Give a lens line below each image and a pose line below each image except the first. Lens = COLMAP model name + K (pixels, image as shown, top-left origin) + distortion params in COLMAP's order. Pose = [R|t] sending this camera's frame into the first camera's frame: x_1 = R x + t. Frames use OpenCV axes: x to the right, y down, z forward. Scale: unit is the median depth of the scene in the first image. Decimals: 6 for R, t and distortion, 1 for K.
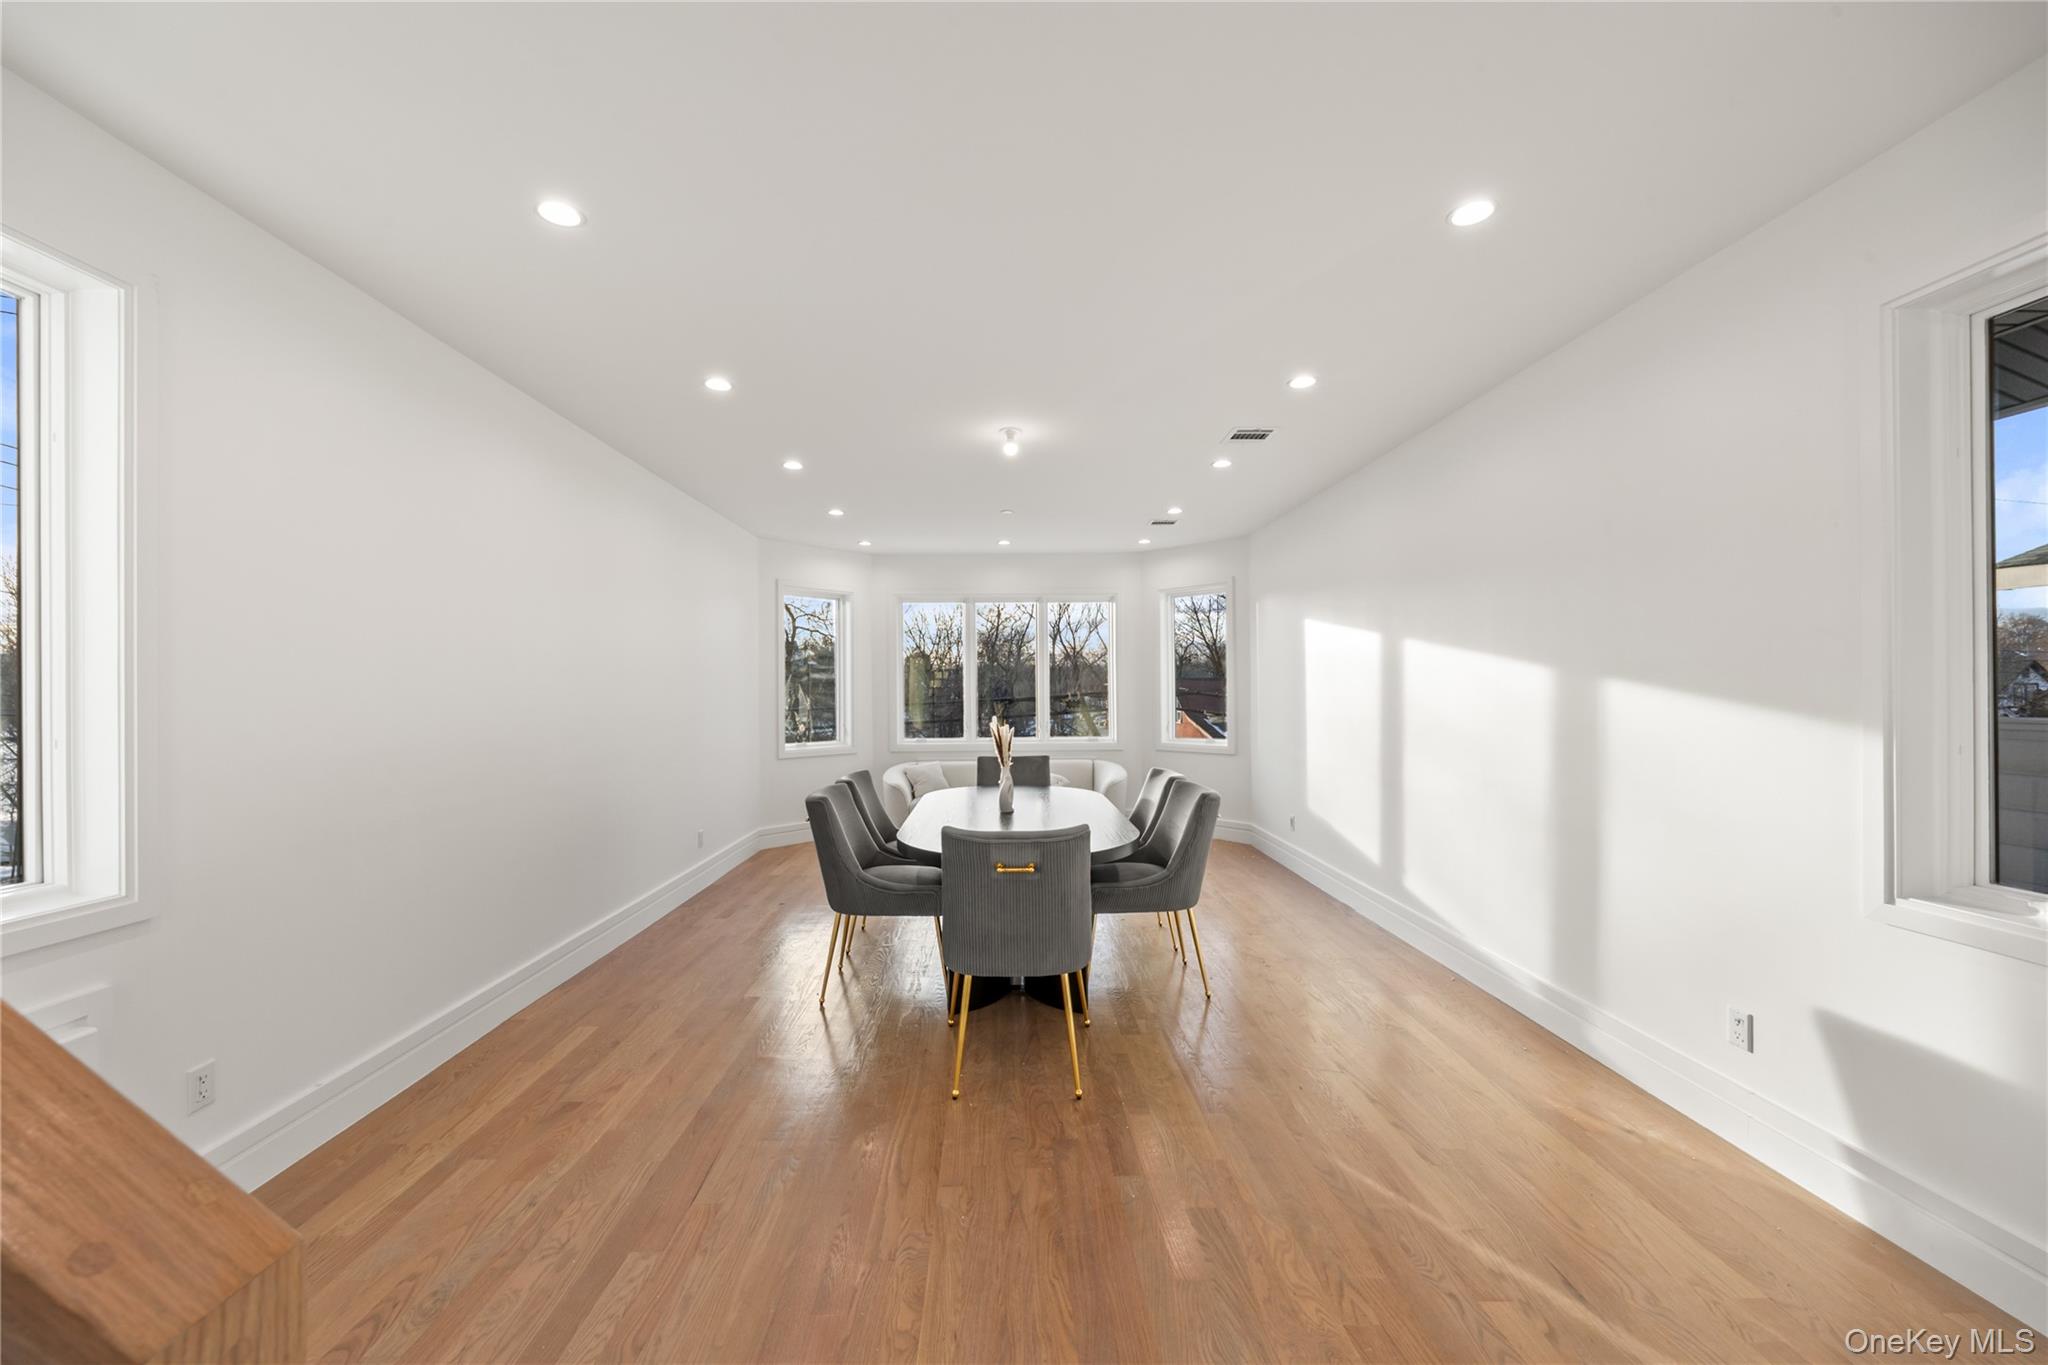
lens RADIAL K [[760.7, 0, 1009.7], [0, 760.7, 683.0], [0, 0, 1]] dist [-0.001652, -0.000149]
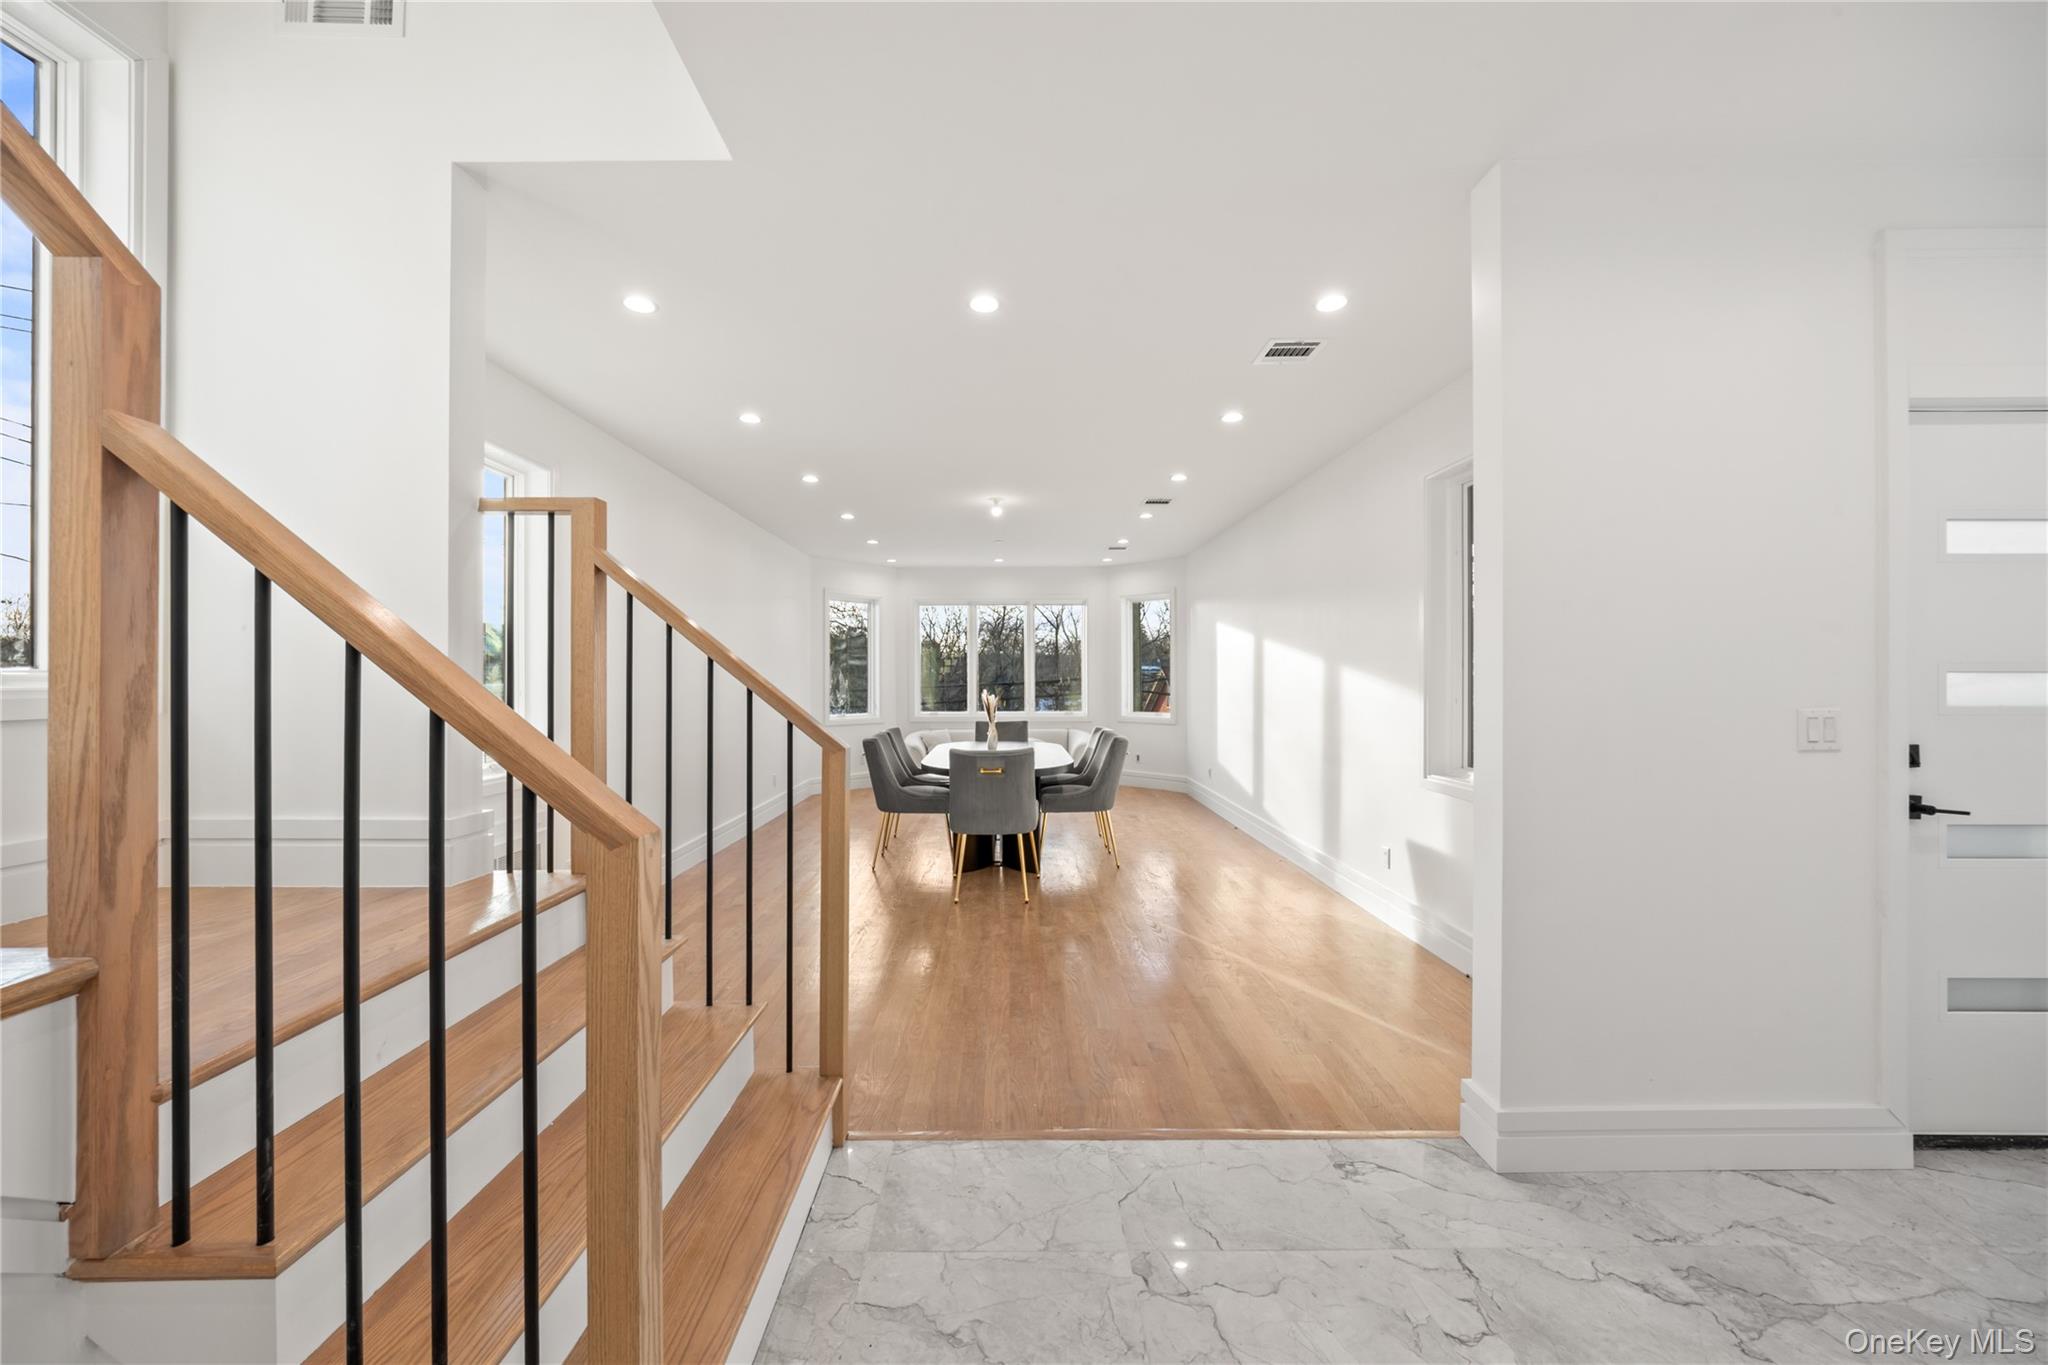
lens RADIAL K [[760.7, 0, 1018.0], [0, 760.7, 672.8], [0, 0, 1]] dist [-0.001652, -0.000149]
pose [[0.999989, 0.004524, -0.000952, 0.028849], [-0.004522, 0.999986, 0.002716, 0.003882], [0.000965, -0.002711, 0.999996, -0.310566]]
